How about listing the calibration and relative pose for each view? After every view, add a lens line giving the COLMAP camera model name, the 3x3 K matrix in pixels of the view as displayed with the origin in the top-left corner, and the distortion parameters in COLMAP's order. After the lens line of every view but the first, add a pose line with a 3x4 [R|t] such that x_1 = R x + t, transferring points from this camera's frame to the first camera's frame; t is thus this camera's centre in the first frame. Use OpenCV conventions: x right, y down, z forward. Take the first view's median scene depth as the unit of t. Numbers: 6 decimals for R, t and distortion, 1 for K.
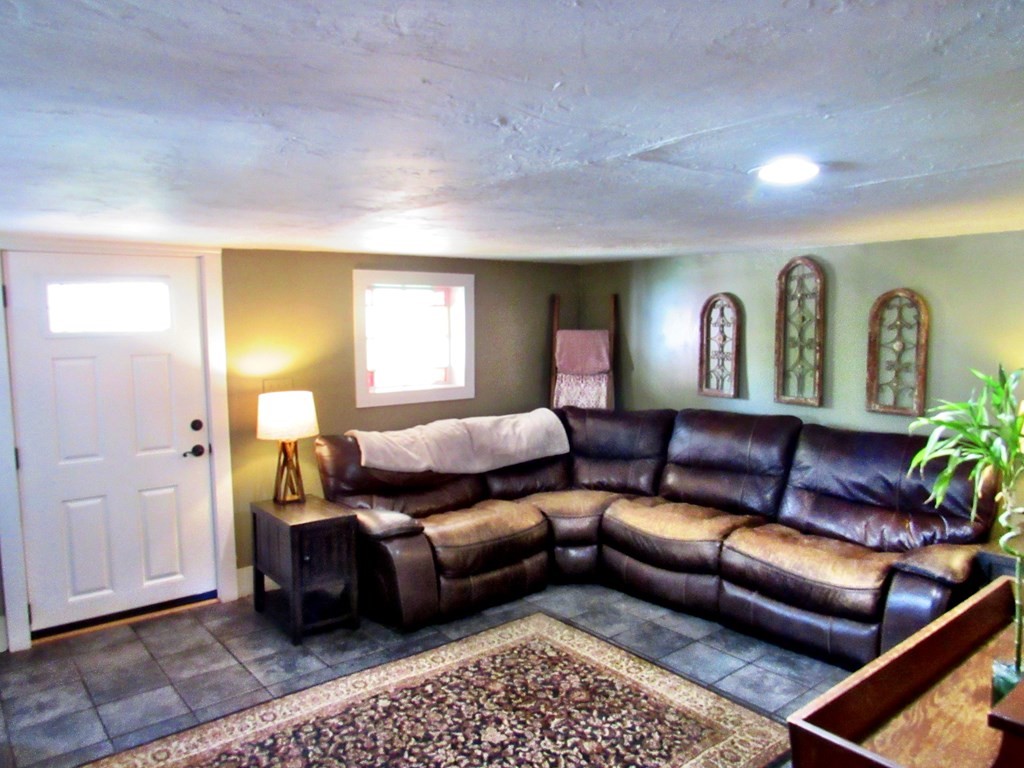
lens RADIAL K [[729.6, 0, 514.5], [0, 729.6, 380.4], [0, 0, 1]] dist [-0.033997, 0.011238]
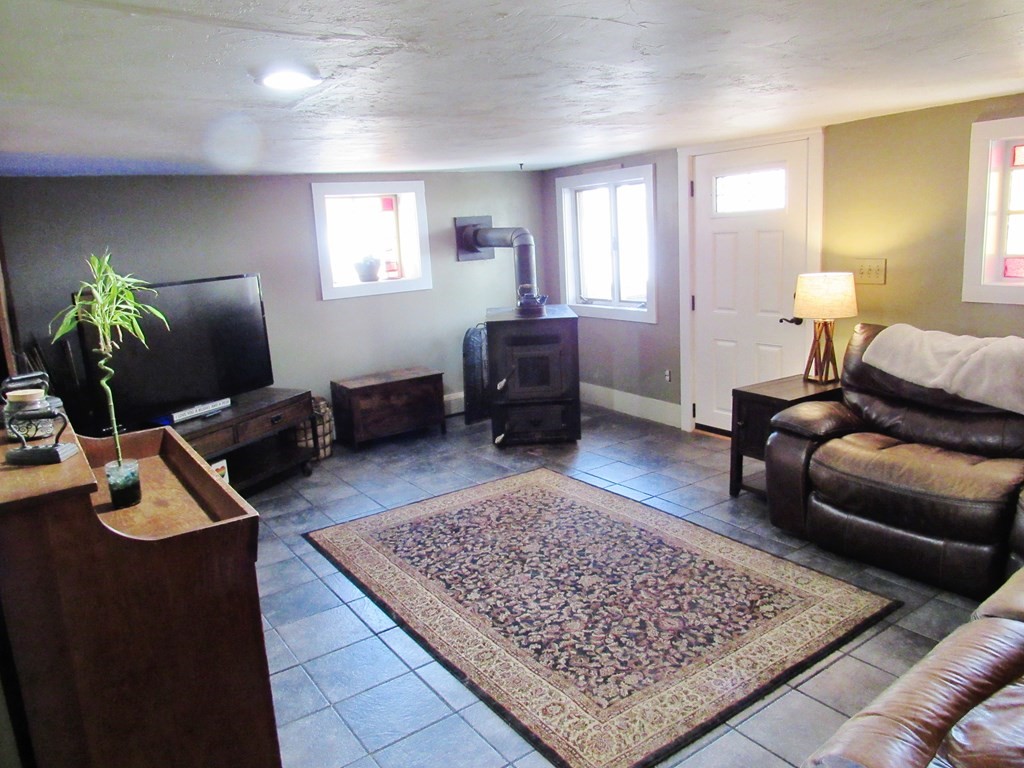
lens RADIAL K [[729.6, 0, 515.2], [0, 729.6, 384.1], [0, 0, 1]] dist [-0.033997, 0.011238]
pose [[-0.069423, 0.216931, -0.973715, 0.884094], [-0.029147, 0.975212, 0.219343, -0.048096], [0.997161, 0.043608, -0.061379, 0.814446]]
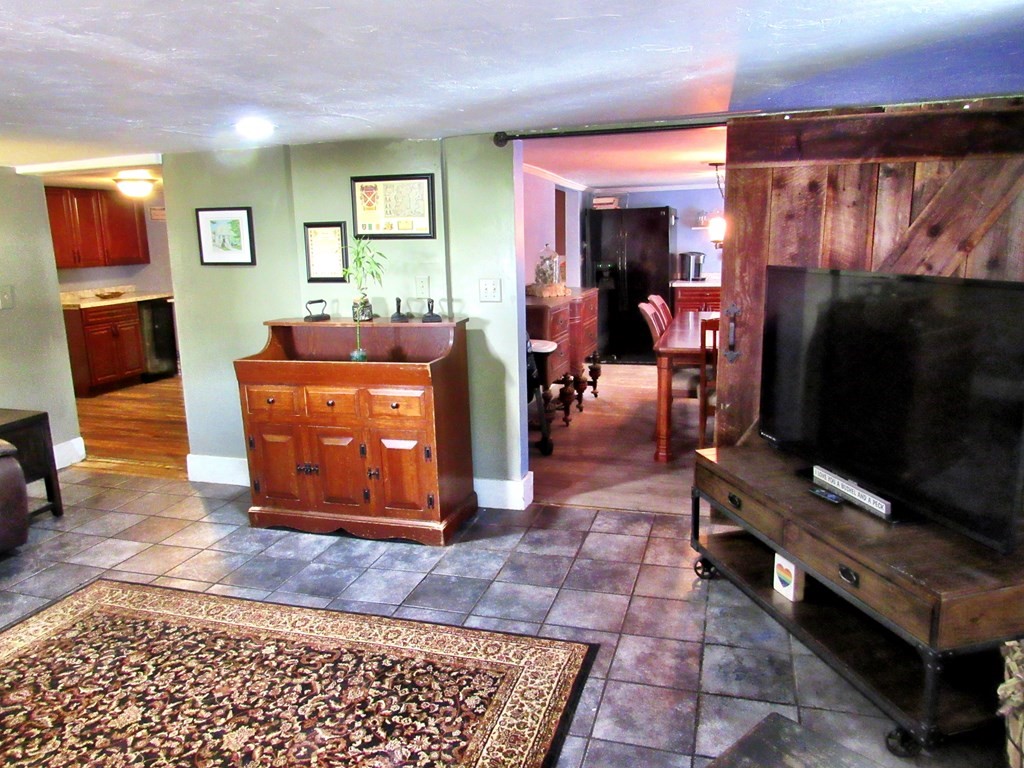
lens RADIAL K [[729.6, 0, 512.3], [0, 729.6, 383.1], [0, 0, 1]] dist [-0.033997, 0.011238]
pose [[-0.558696, -0.145579, 0.816496, -0.789493], [0.107487, 0.963462, 0.245332, -0.037783], [-0.822378, 0.224828, -0.522634, 0.850691]]
